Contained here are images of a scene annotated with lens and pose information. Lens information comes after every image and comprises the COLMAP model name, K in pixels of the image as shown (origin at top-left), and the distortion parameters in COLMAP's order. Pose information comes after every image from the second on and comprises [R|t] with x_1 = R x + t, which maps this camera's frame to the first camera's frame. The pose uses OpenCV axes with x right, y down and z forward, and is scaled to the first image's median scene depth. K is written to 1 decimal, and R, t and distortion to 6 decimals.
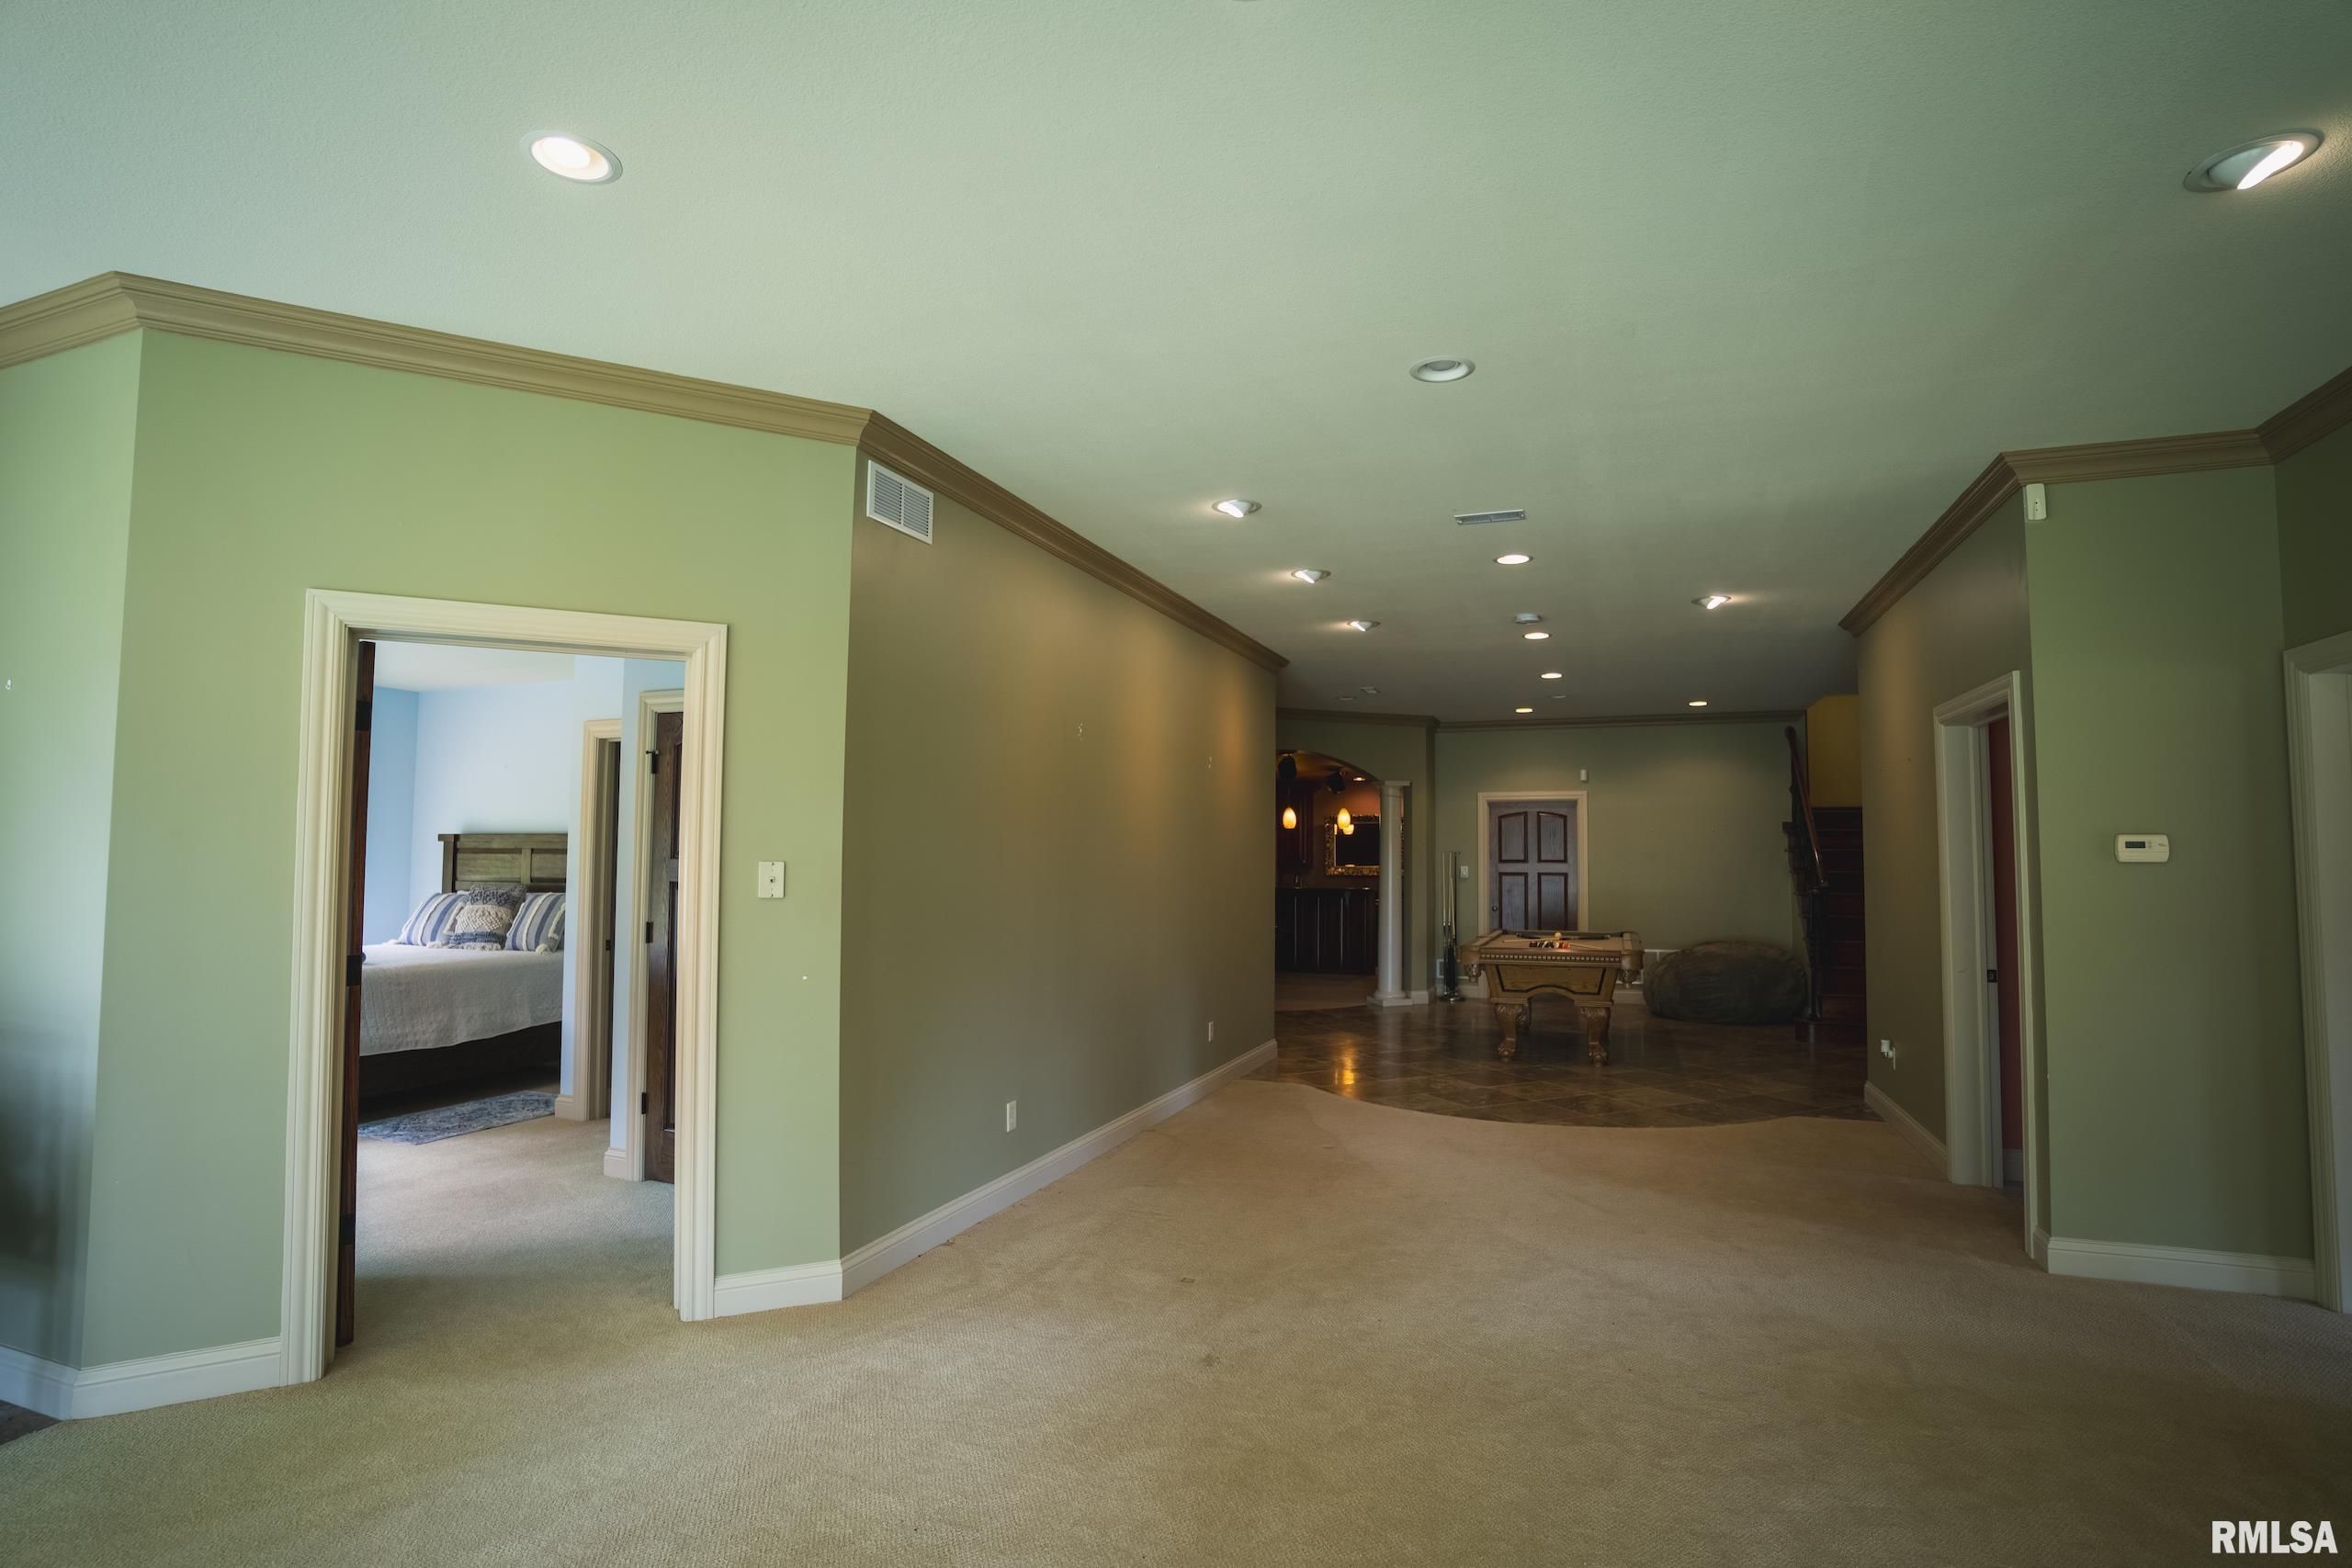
lens RADIAL K [[1168.6, 0, 1169.0], [0, 1168.6, 792.3], [0, 0, 1]] dist [-0.046164, 0.002830]
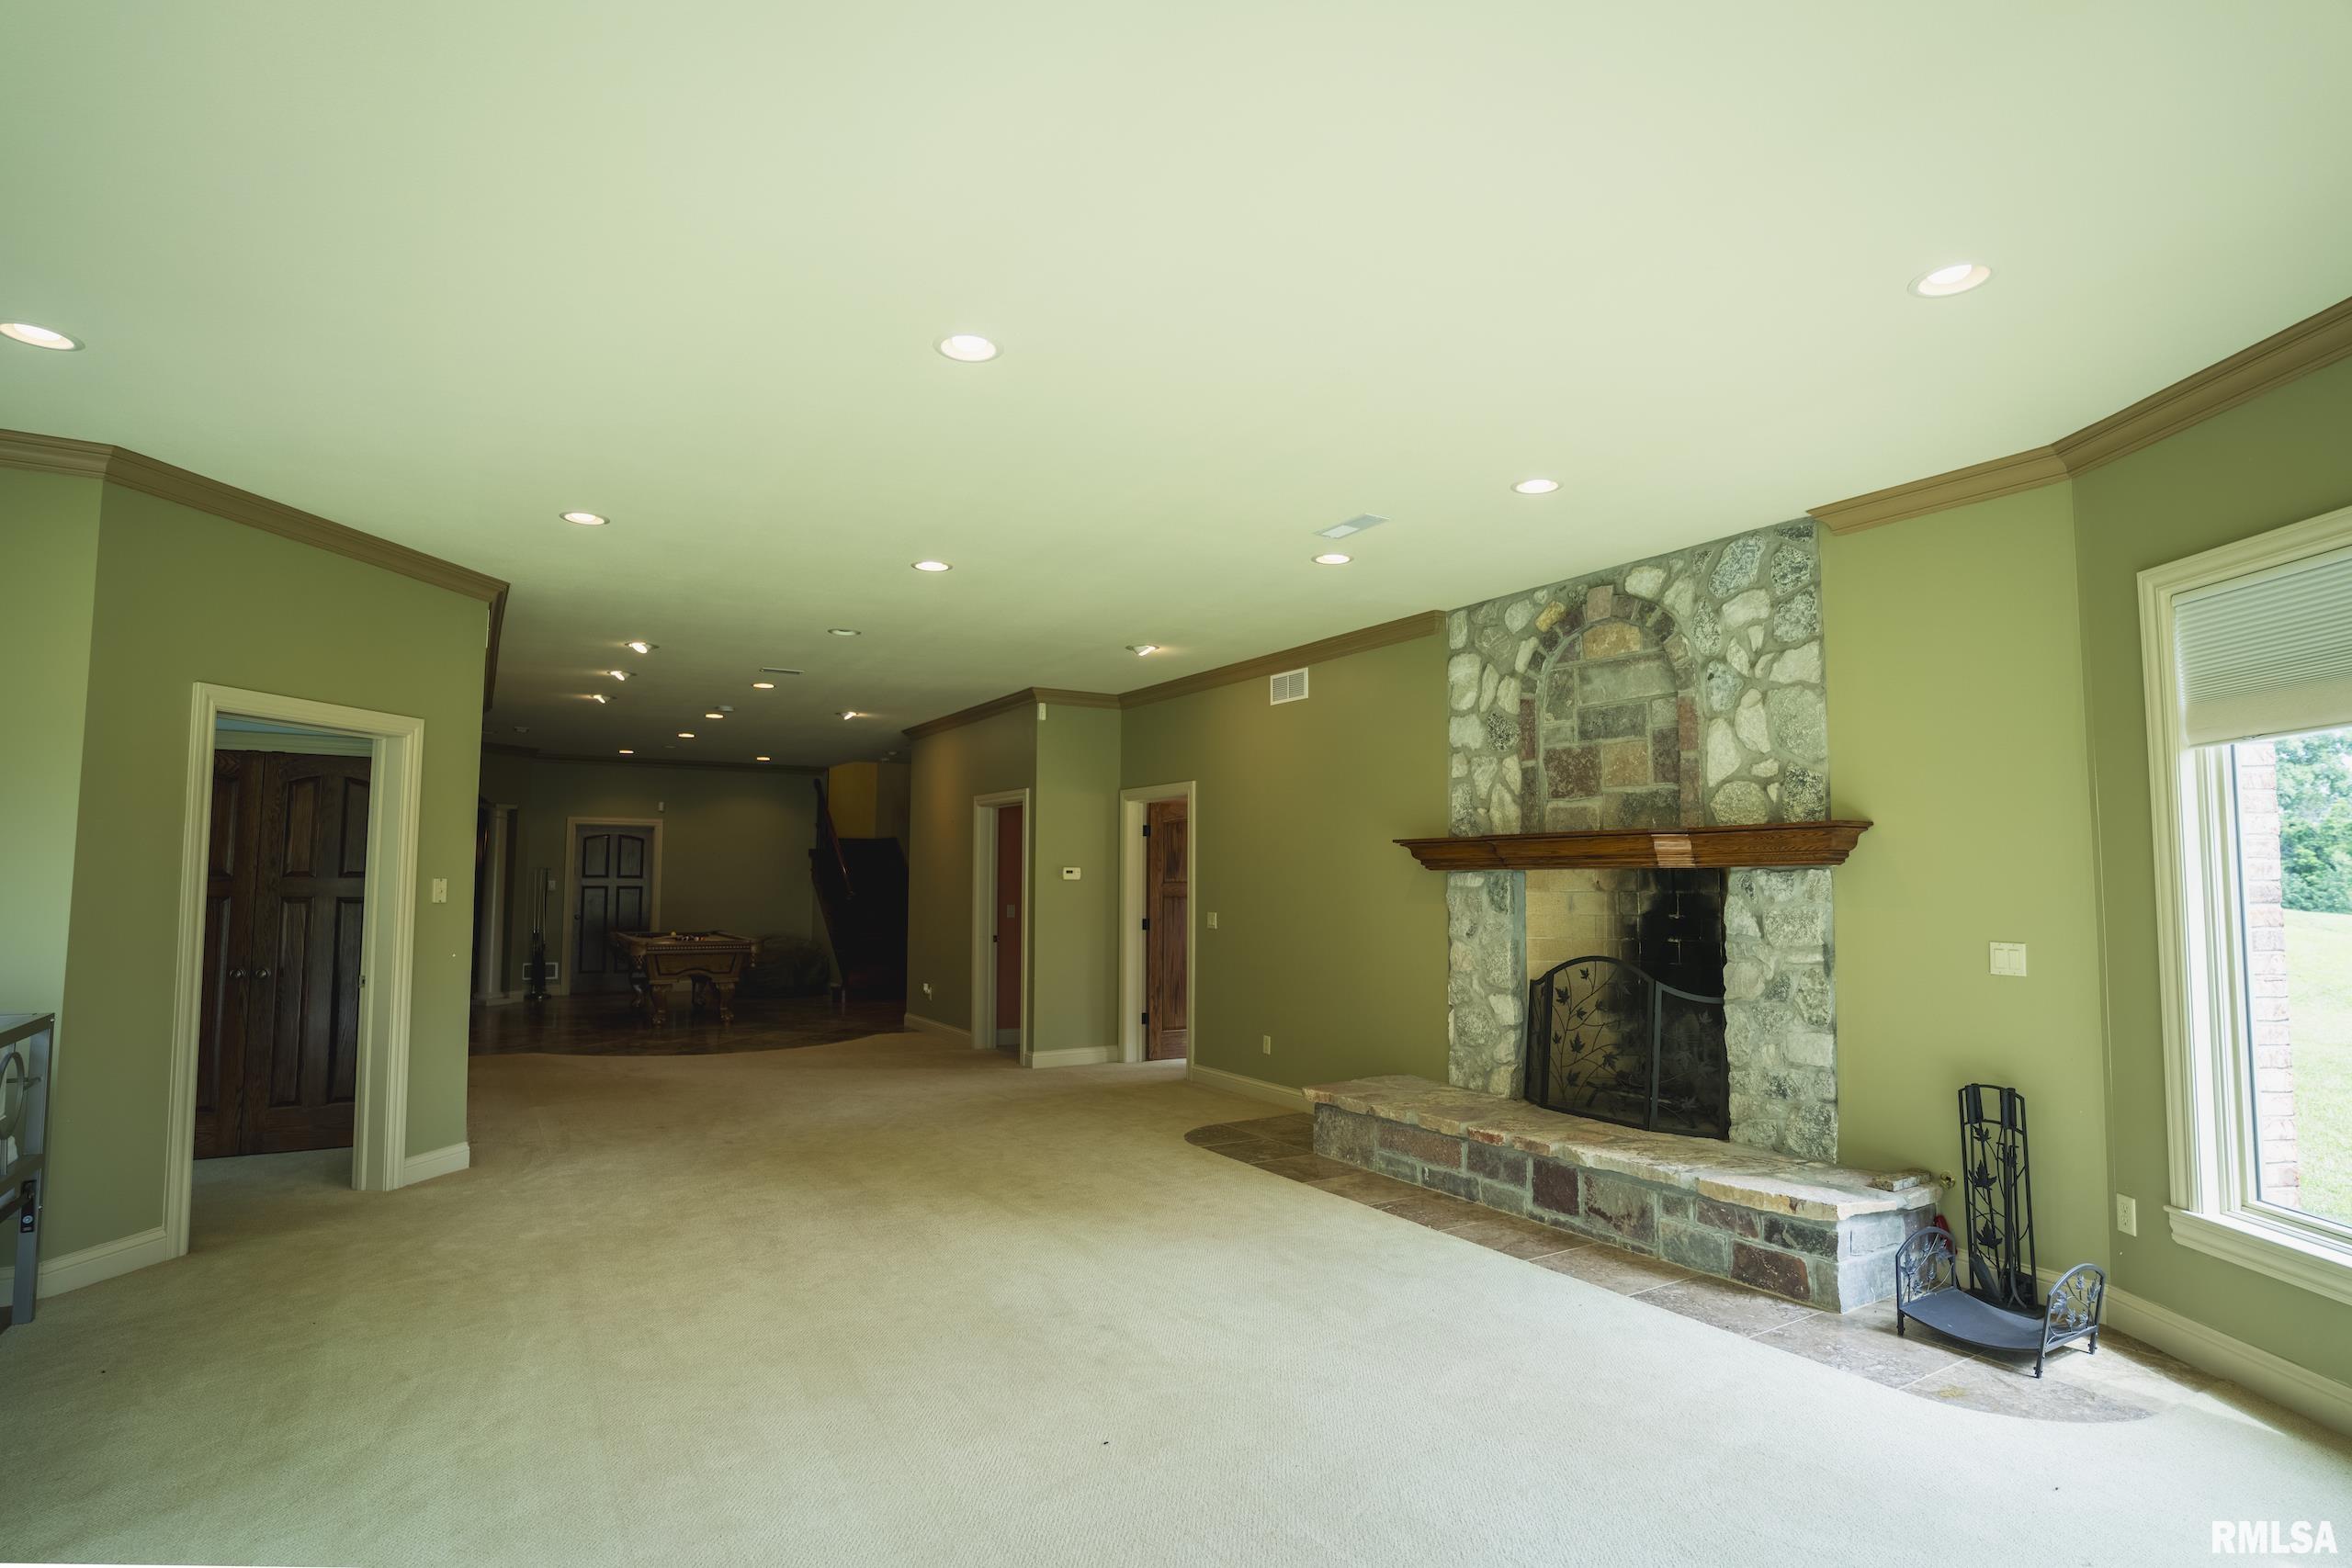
lens RADIAL K [[1235.7, 0, 1178.9], [0, 1235.7, 792.0], [0, 0, 1]] dist [-0.002312, -0.000375]
pose [[0.622367, 0.055316, 0.780768, -0.453849], [-0.049309, 0.998289, -0.031422, -0.022220], [-0.781171, -0.018942, 0.624030, -0.336355]]
